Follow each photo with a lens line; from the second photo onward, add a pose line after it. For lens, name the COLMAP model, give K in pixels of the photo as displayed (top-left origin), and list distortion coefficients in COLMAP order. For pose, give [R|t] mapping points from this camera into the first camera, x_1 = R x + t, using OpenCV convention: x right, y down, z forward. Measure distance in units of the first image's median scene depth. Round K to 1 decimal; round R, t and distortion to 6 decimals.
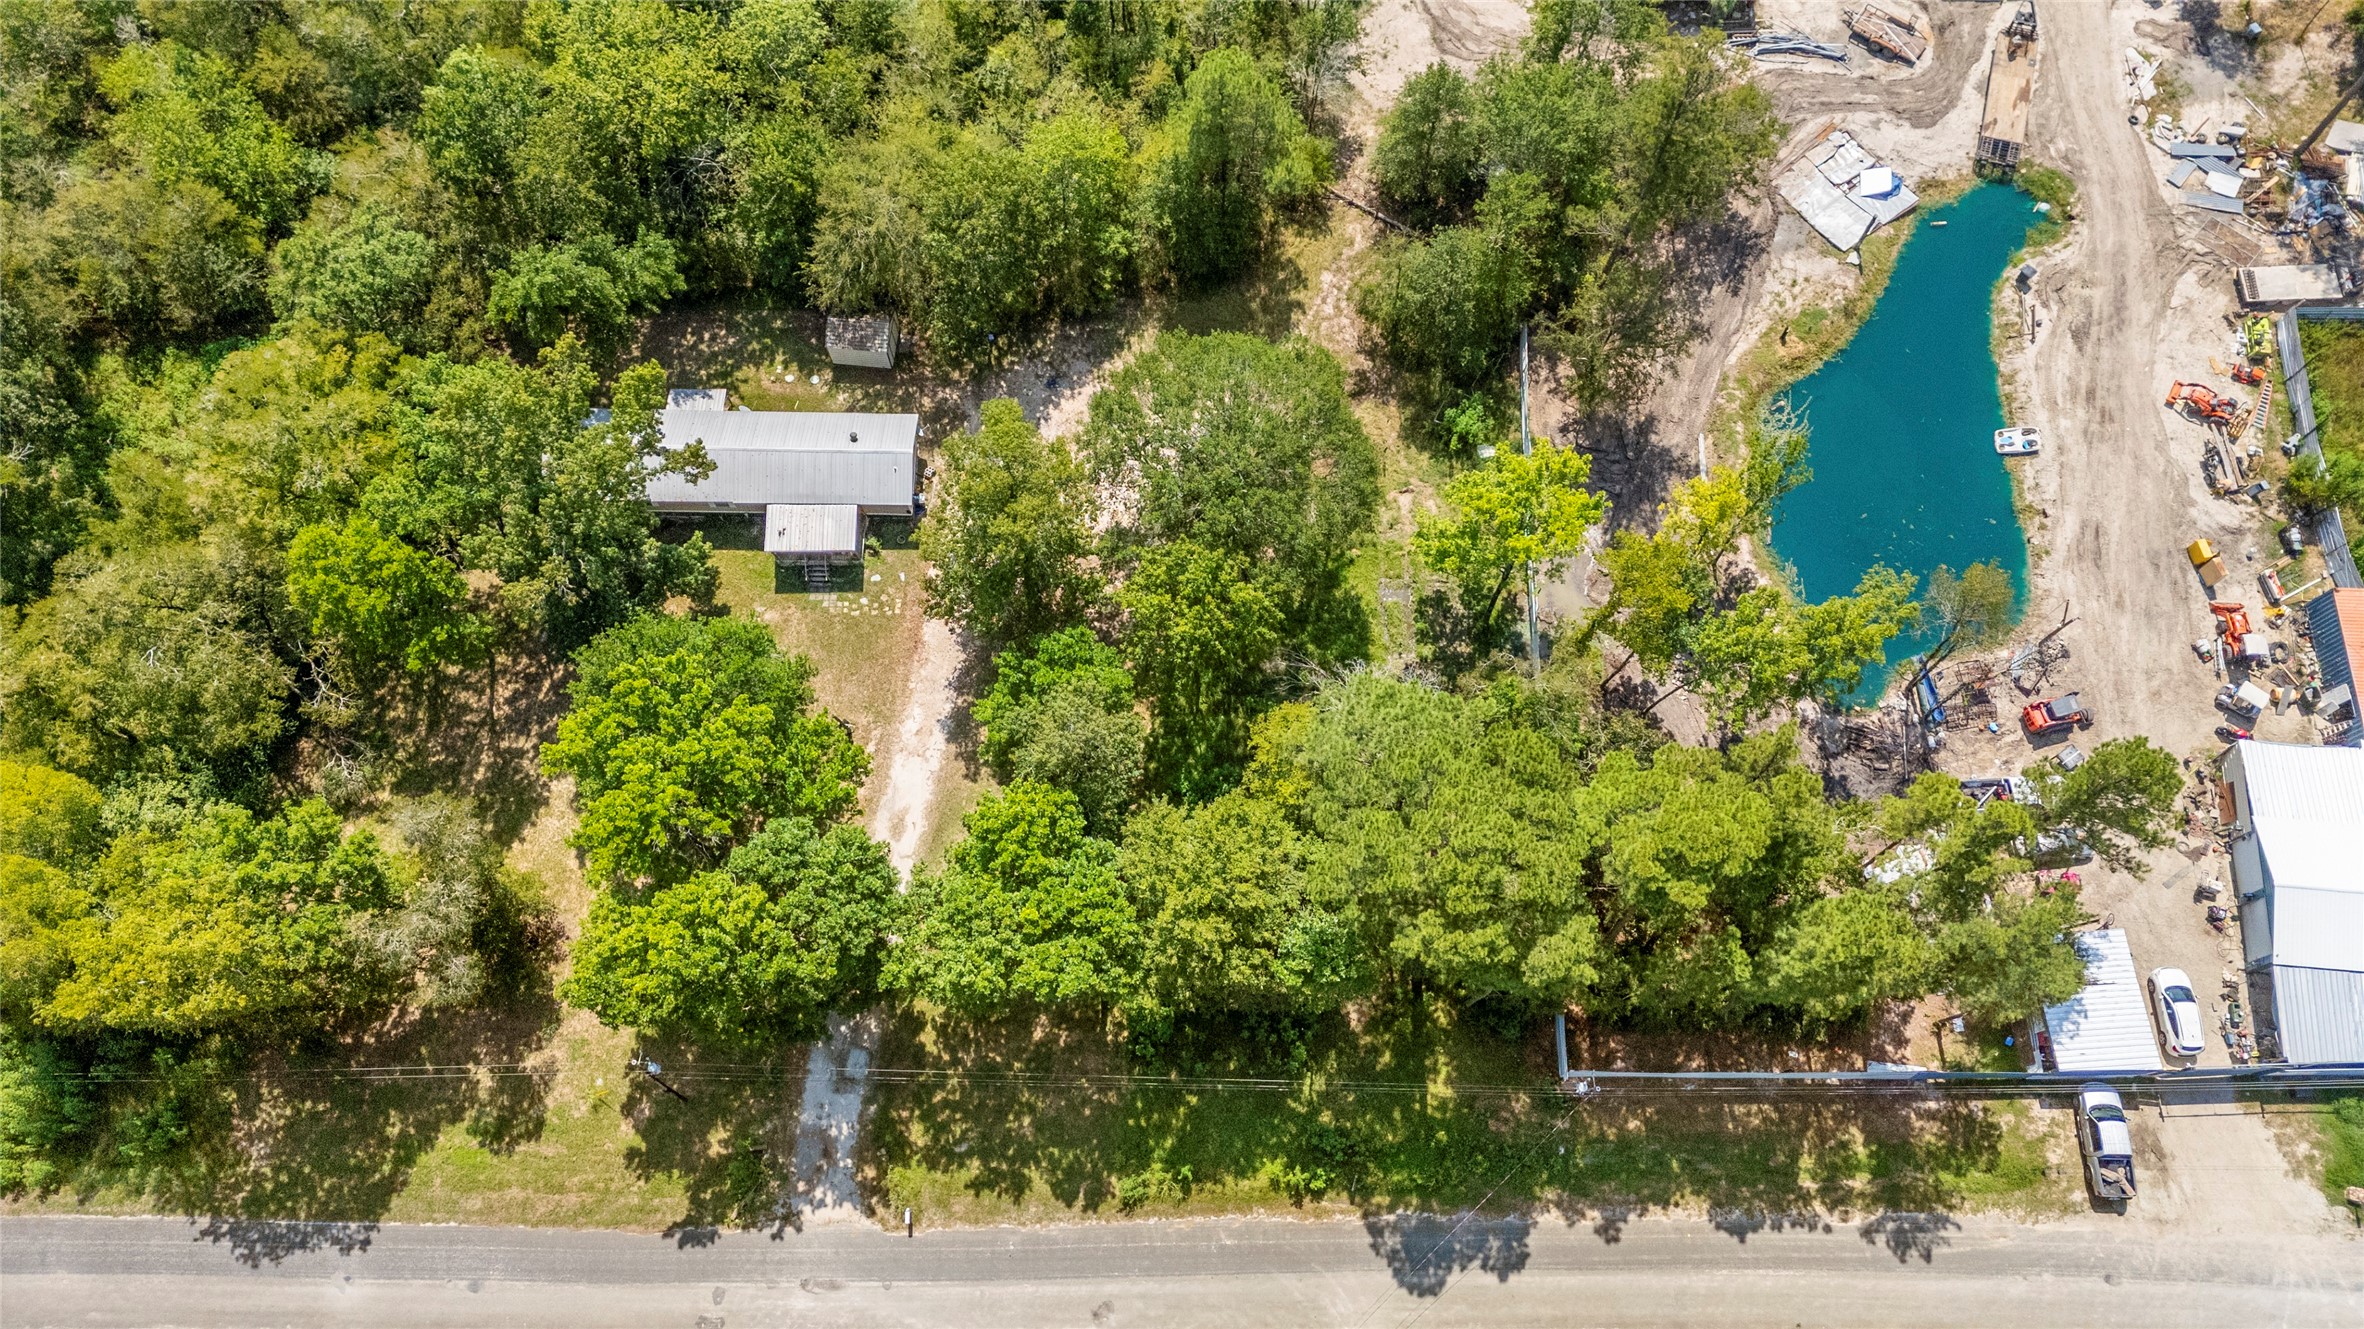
lens RADIAL K [[1735.7, 0, 1182.1], [0, 1735.7, 662.1], [0, 0, 1]] dist [0.051623, -0.034282]
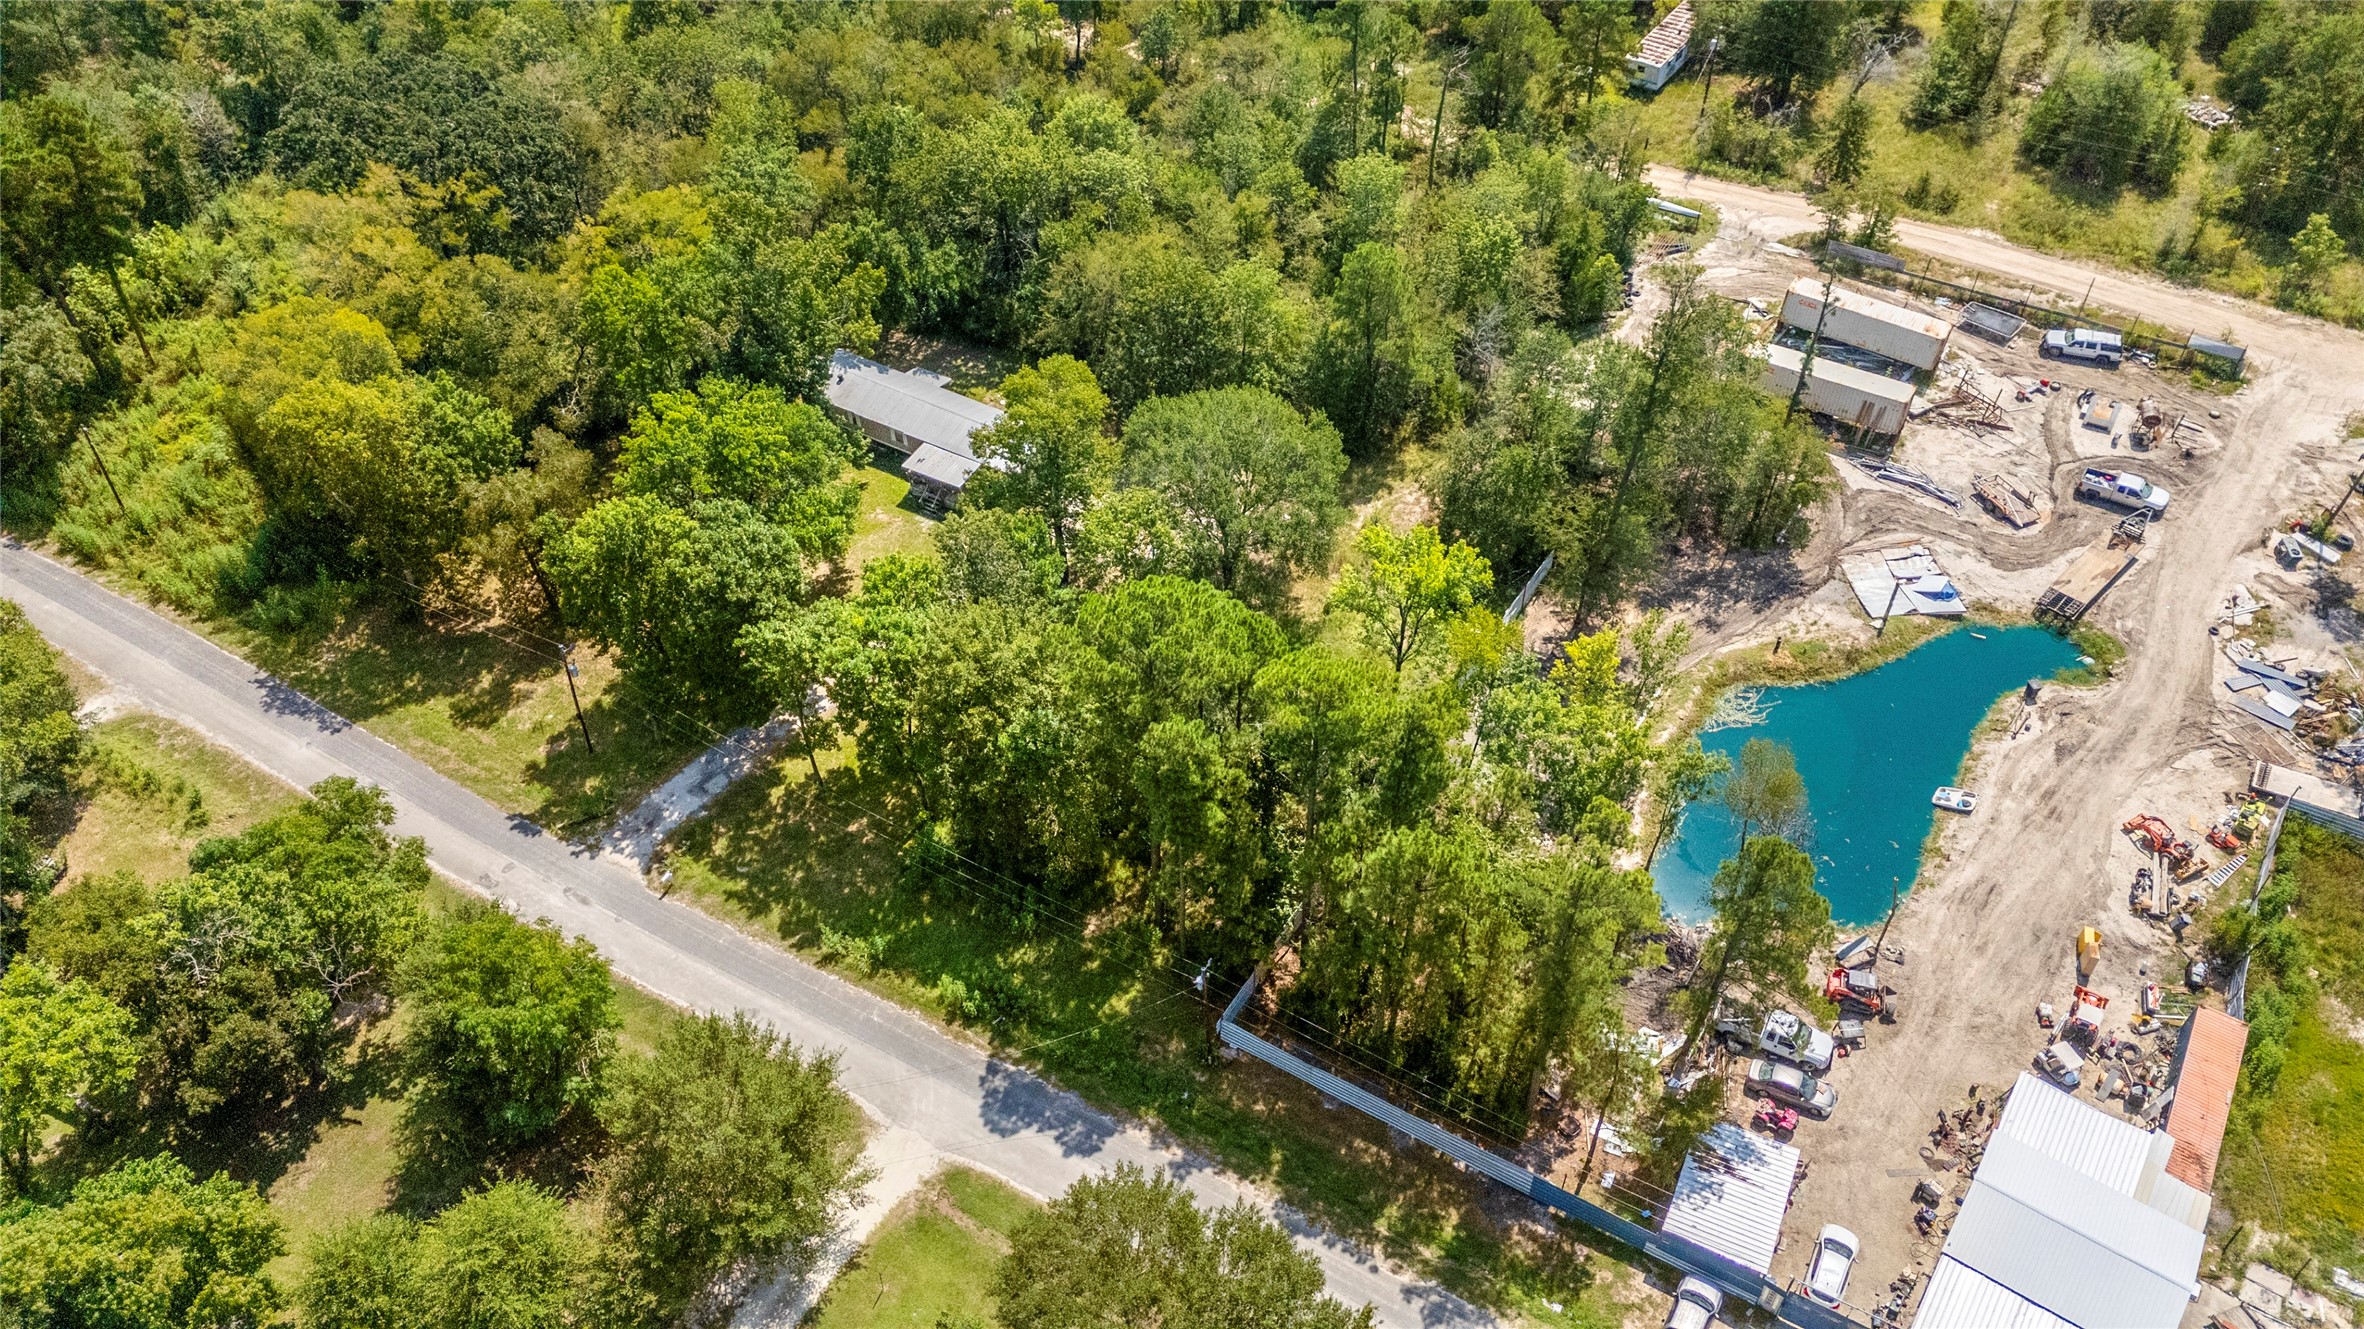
lens RADIAL K [[1735.7, 0, 1181.1], [0, 1735.7, 672.7], [0, 0, 1]] dist [0.051623, -0.034282]
pose [[0.859676, 0.358553, -0.363863, 0.499285], [-0.473585, 0.826417, -0.304553, 0.387024], [0.191504, 0.434137, 0.880256, -0.016145]]
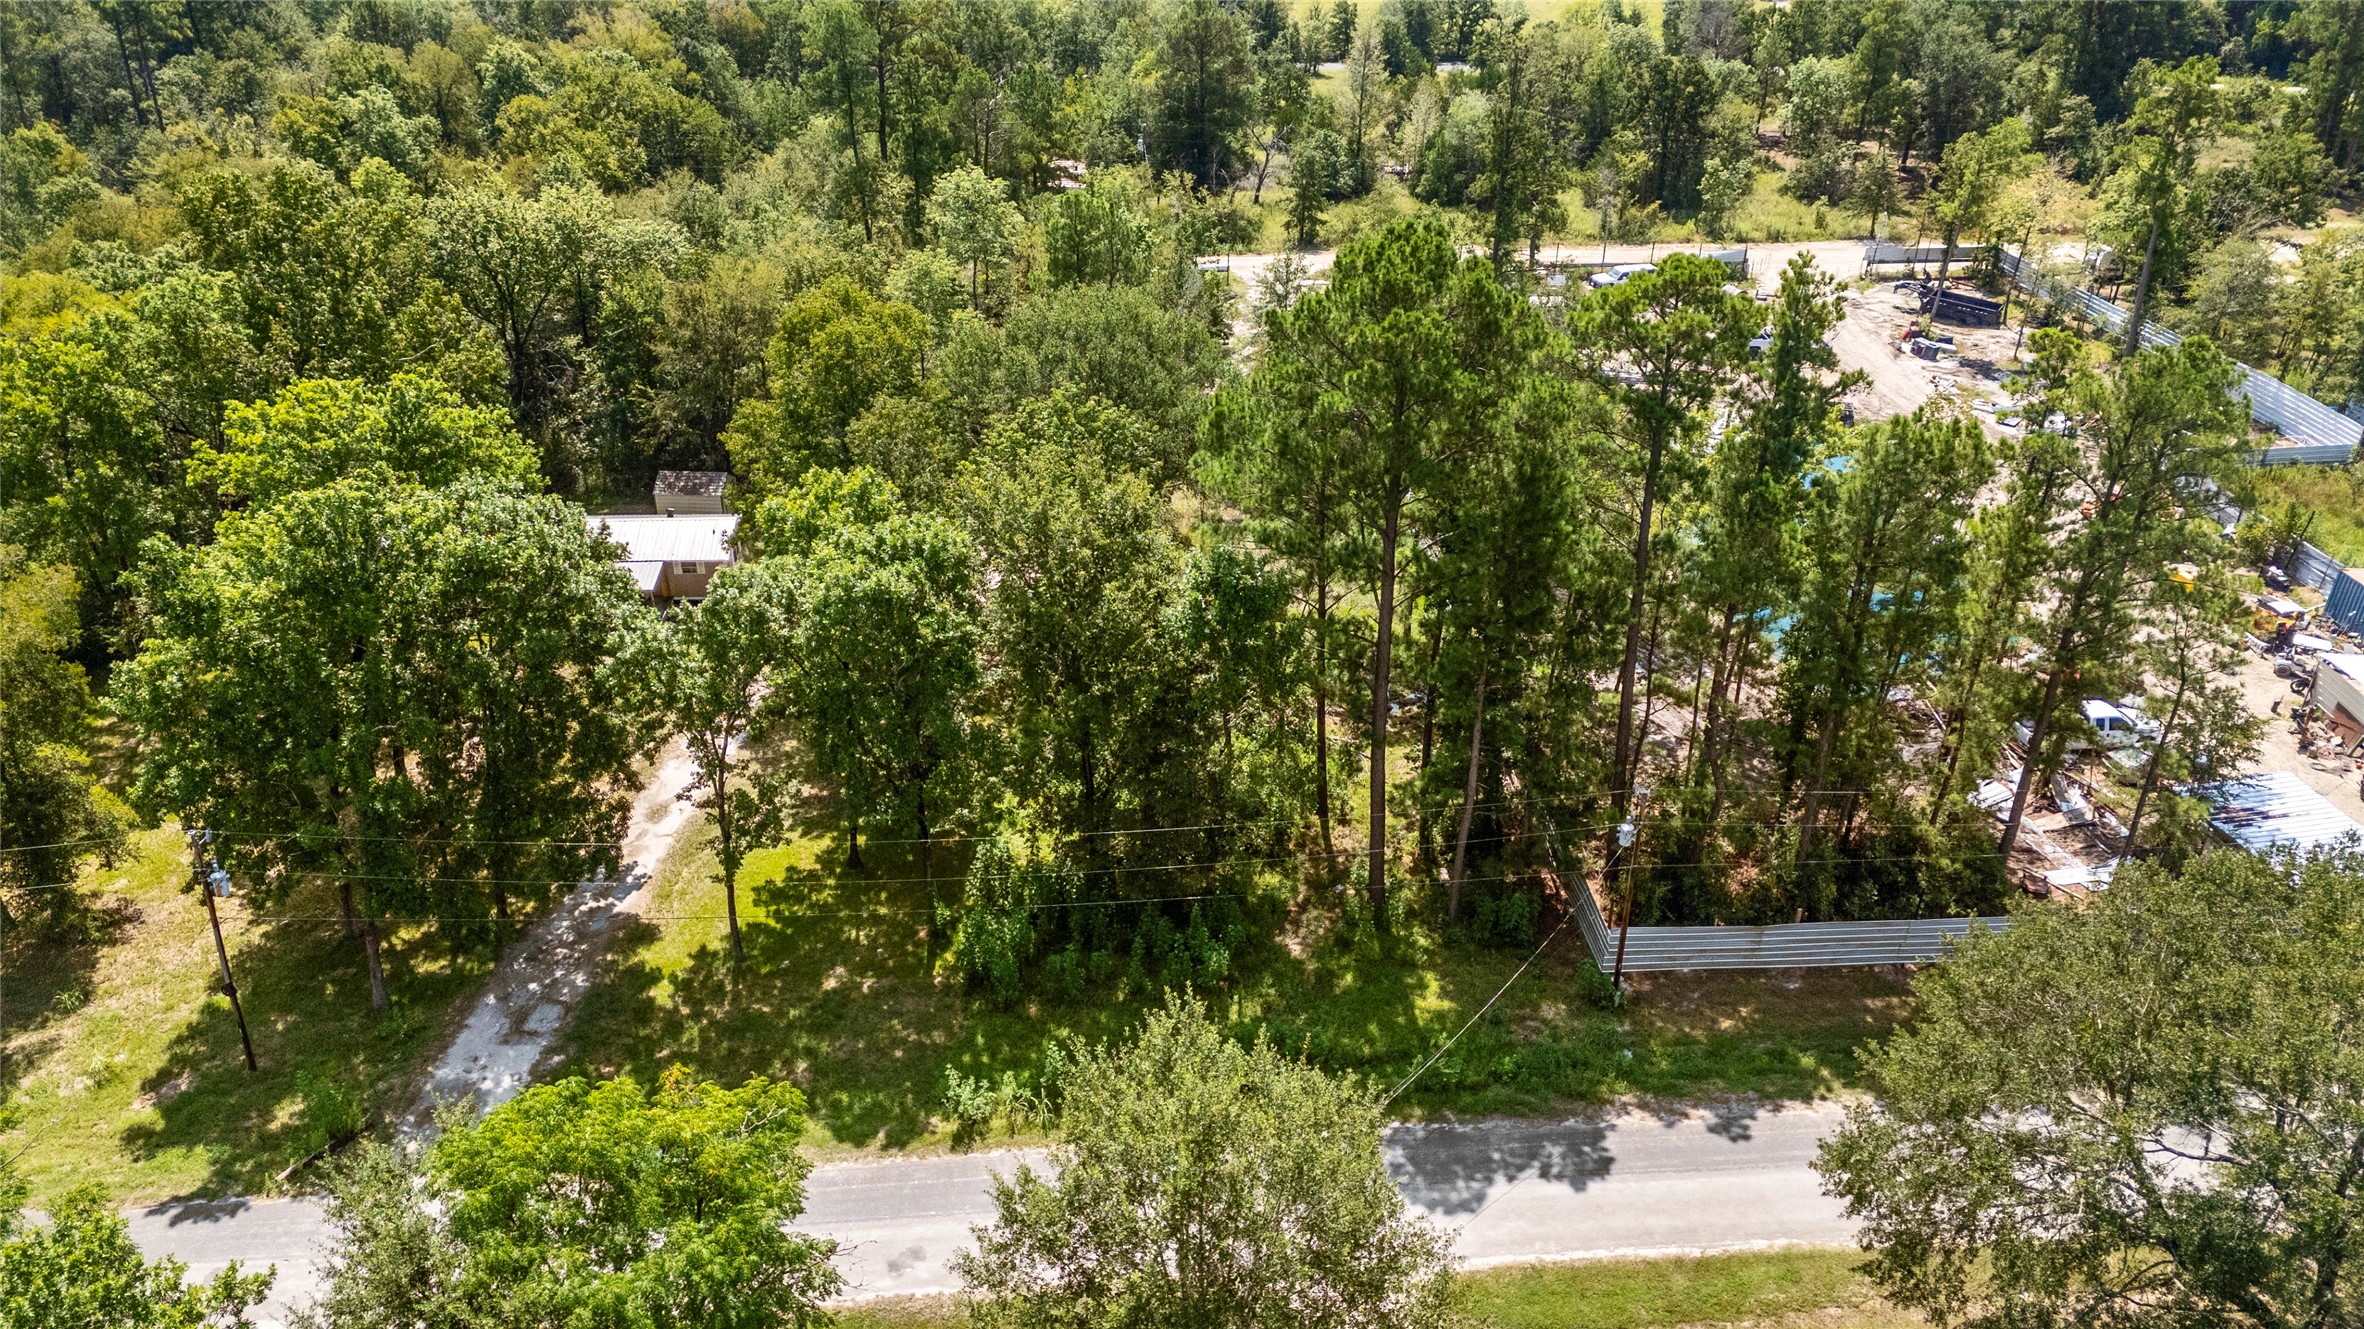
lens RADIAL K [[1735.7, 0, 1181.7], [0, 1735.7, 660.2], [0, 0, 1]] dist [0.051623, -0.034282]
pose [[0.997369, -0.018812, 0.070015, 0.007925], [0.060749, 0.743948, -0.665470, 0.592228], [-0.039569, 0.667972, 0.743133, 0.423602]]
